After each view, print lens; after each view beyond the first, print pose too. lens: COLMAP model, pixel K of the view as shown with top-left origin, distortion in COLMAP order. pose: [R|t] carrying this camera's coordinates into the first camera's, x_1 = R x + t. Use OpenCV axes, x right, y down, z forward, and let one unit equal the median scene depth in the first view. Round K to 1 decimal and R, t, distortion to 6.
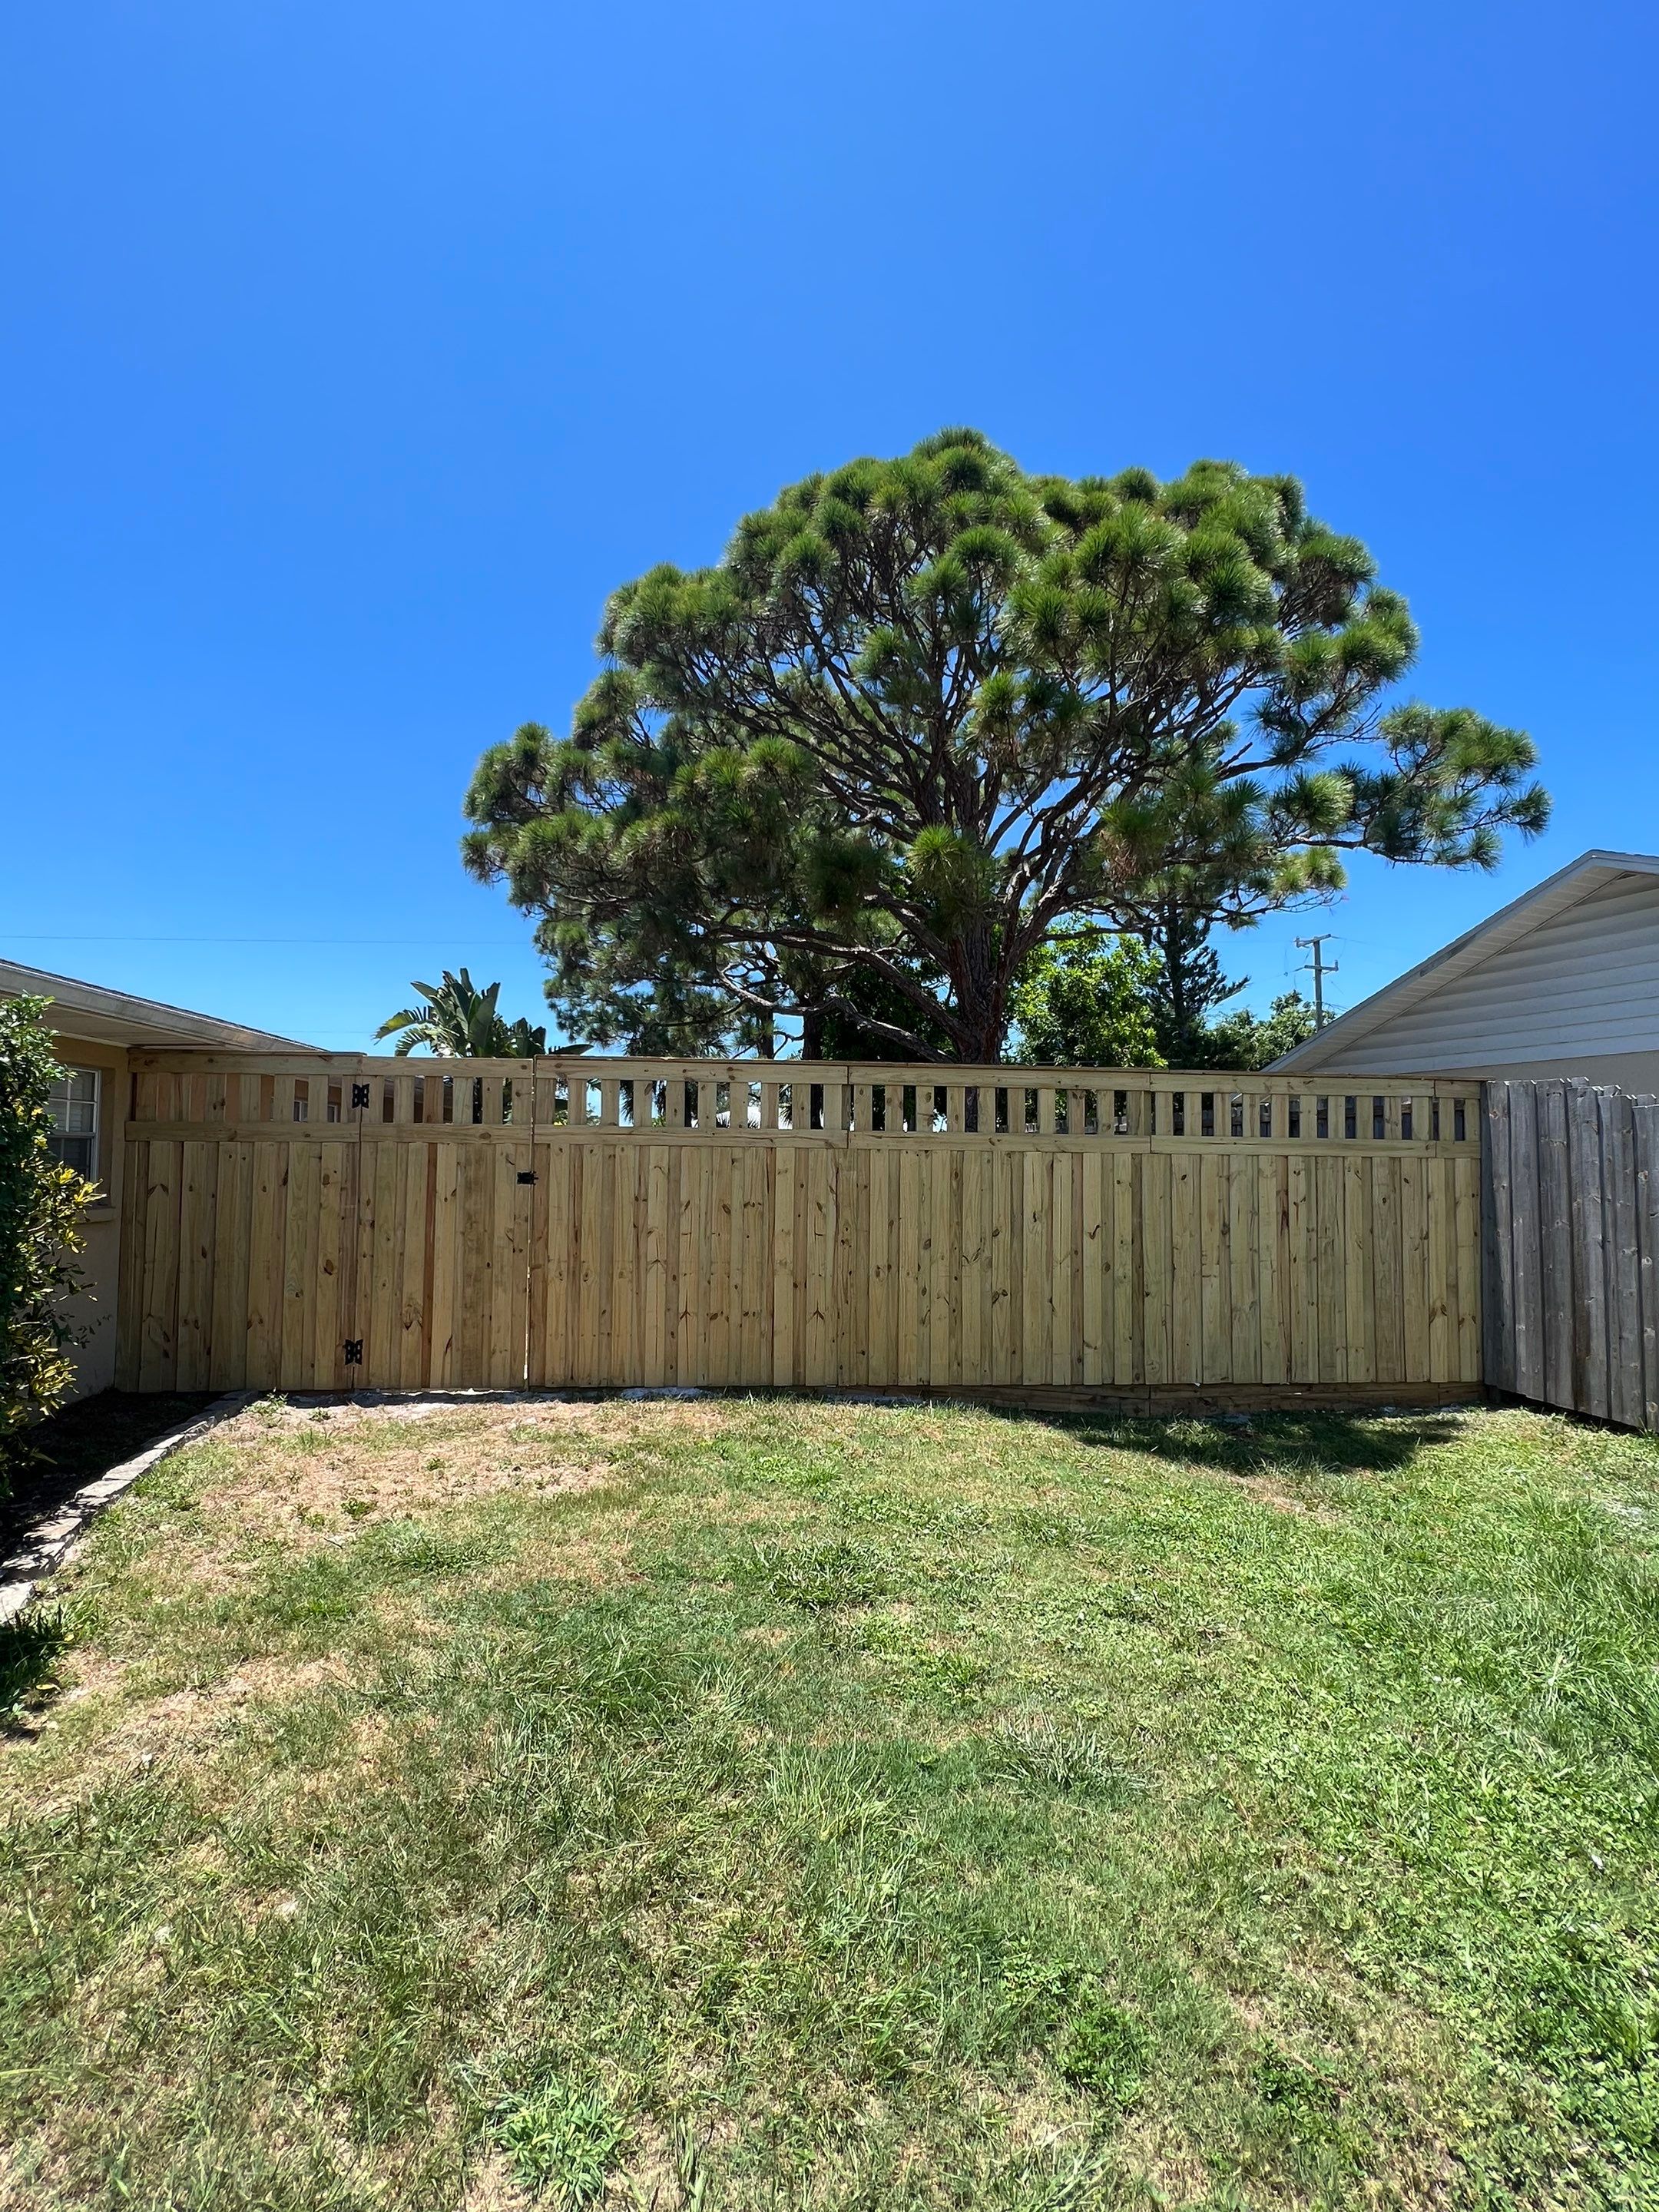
lens RADIAL K [[851.3, 0, 829.9], [0, 851.3, 1113.4], [0, 0, 1]] dist [0.003046, 0.000027]
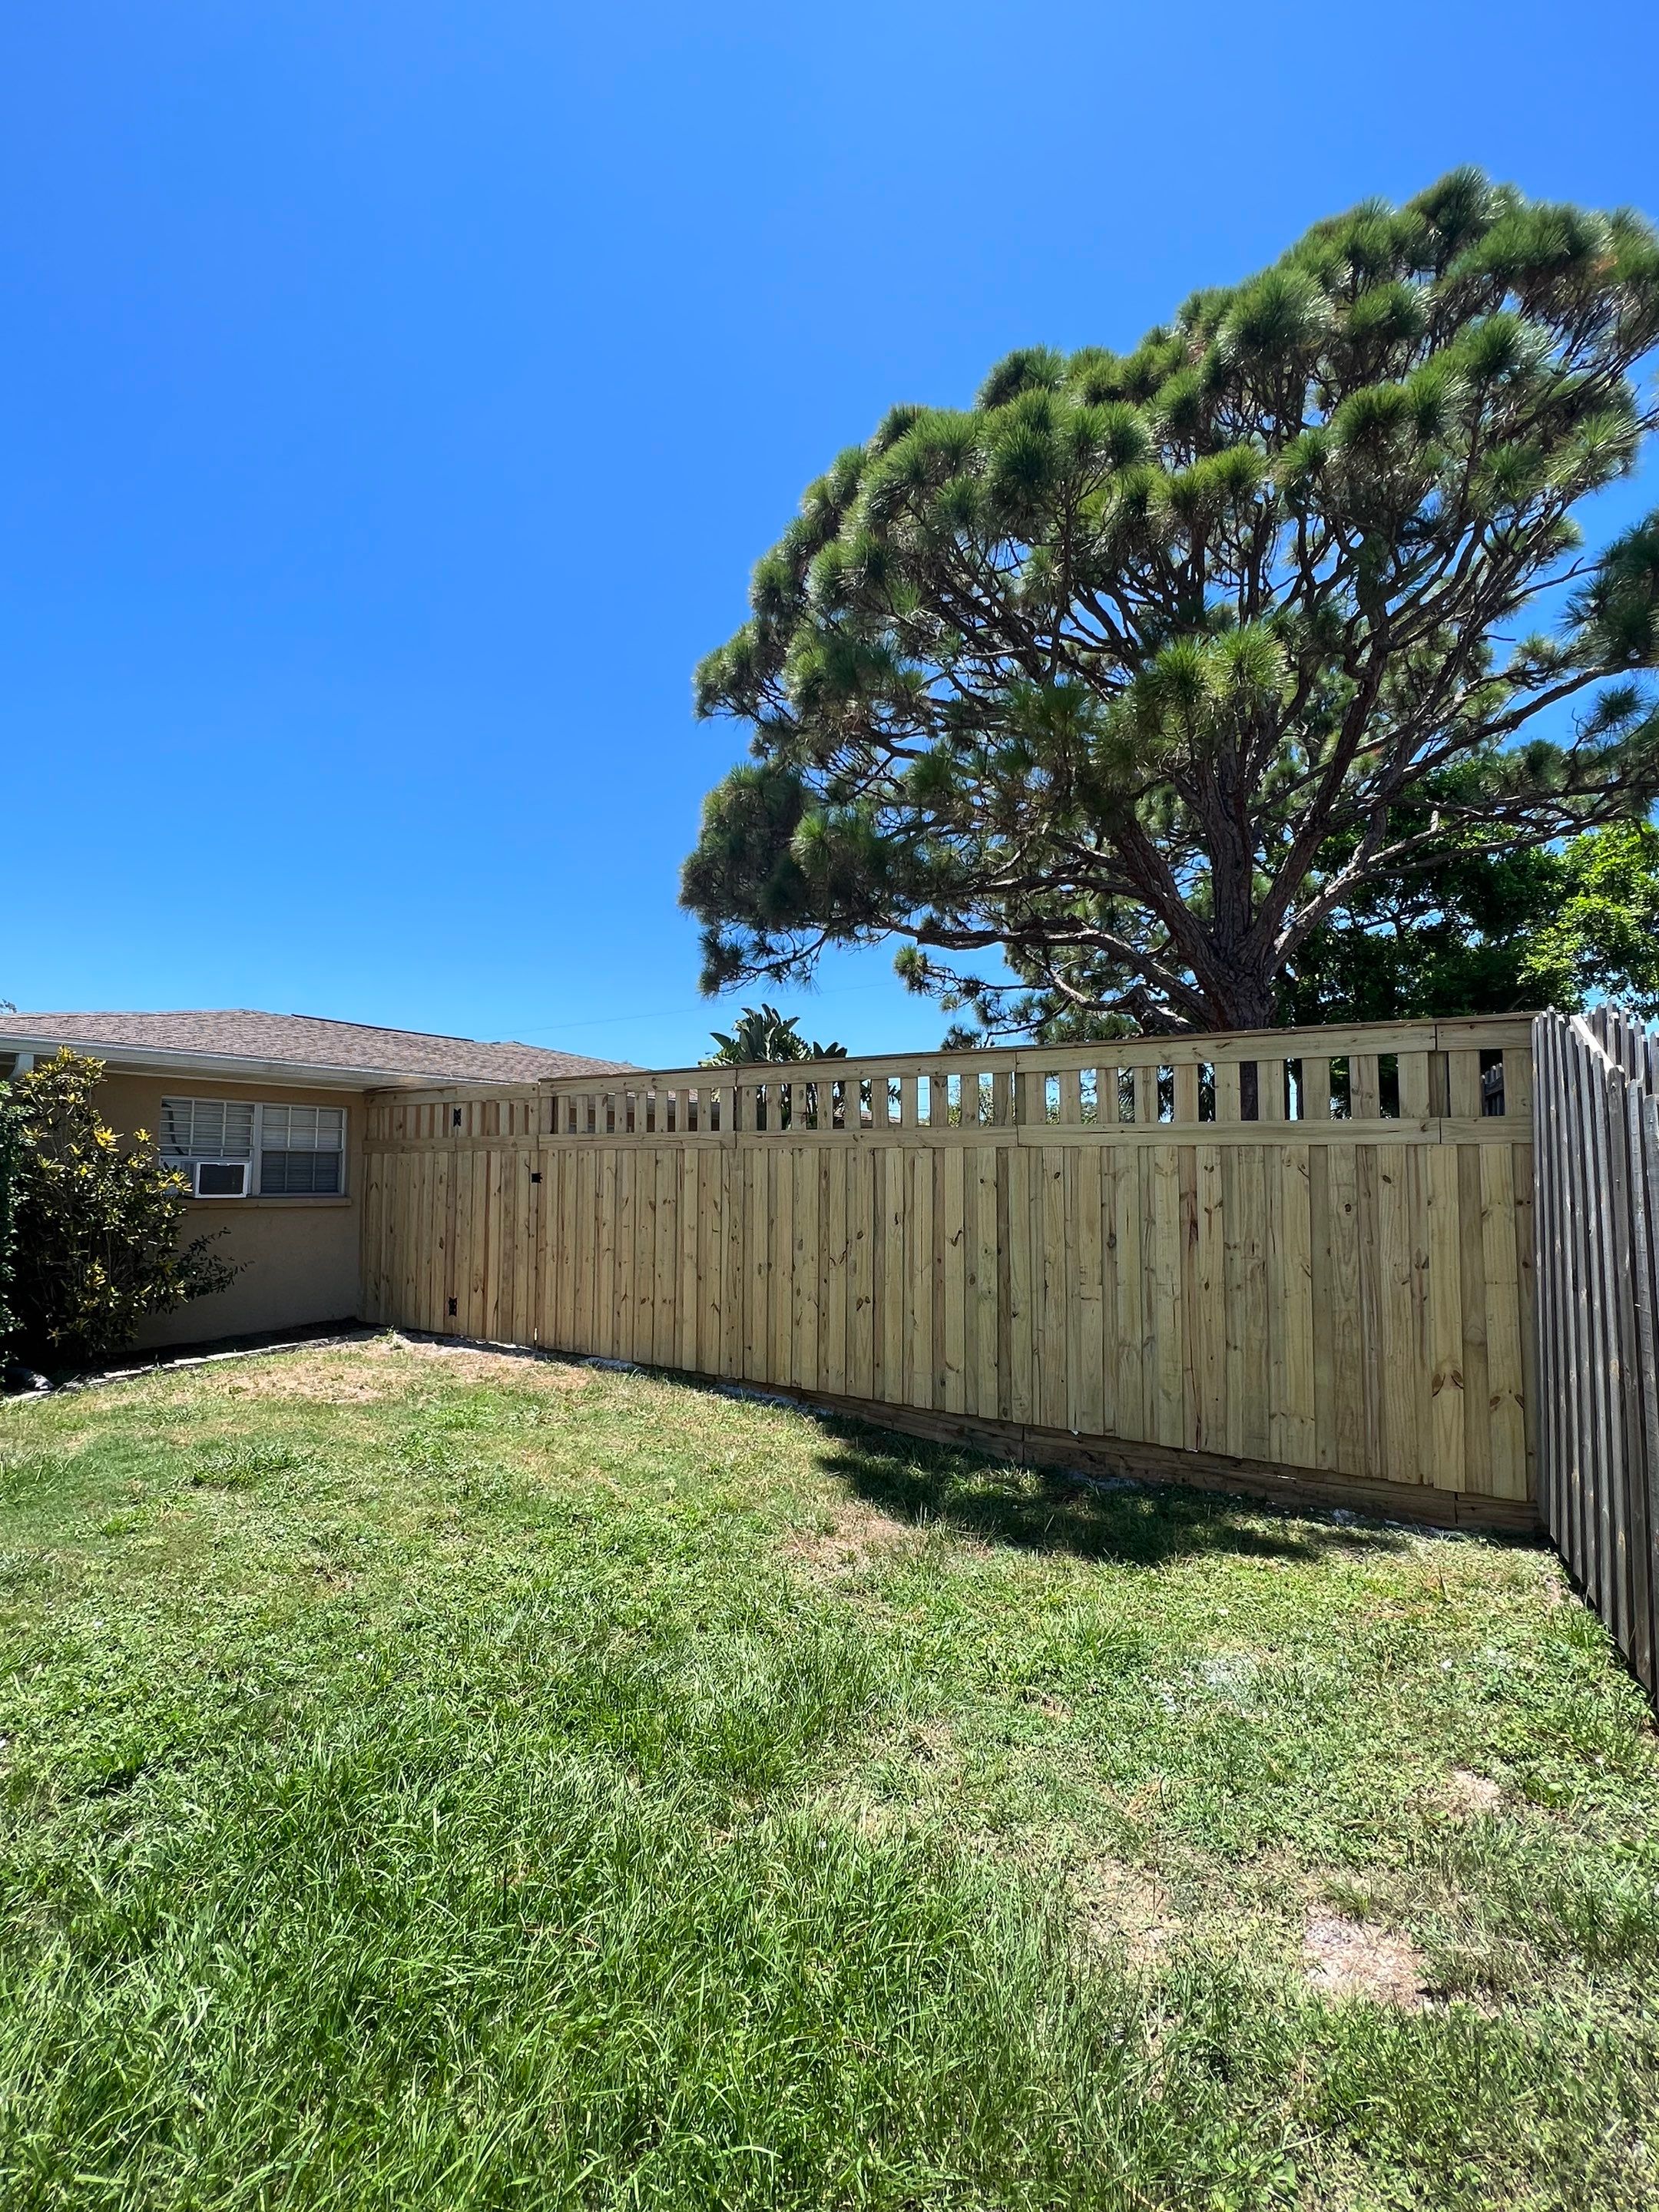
lens RADIAL K [[901.5, 0, 831.1], [0, 901.5, 1098.2], [0, 0, 1]] dist [-0.002205, -0.000014]
pose [[0.814725, -0.052998, -0.577420, 0.751021], [0.045798, 0.998585, -0.027034, 0.014923], [0.578036, -0.004420, 0.815999, 0.172806]]
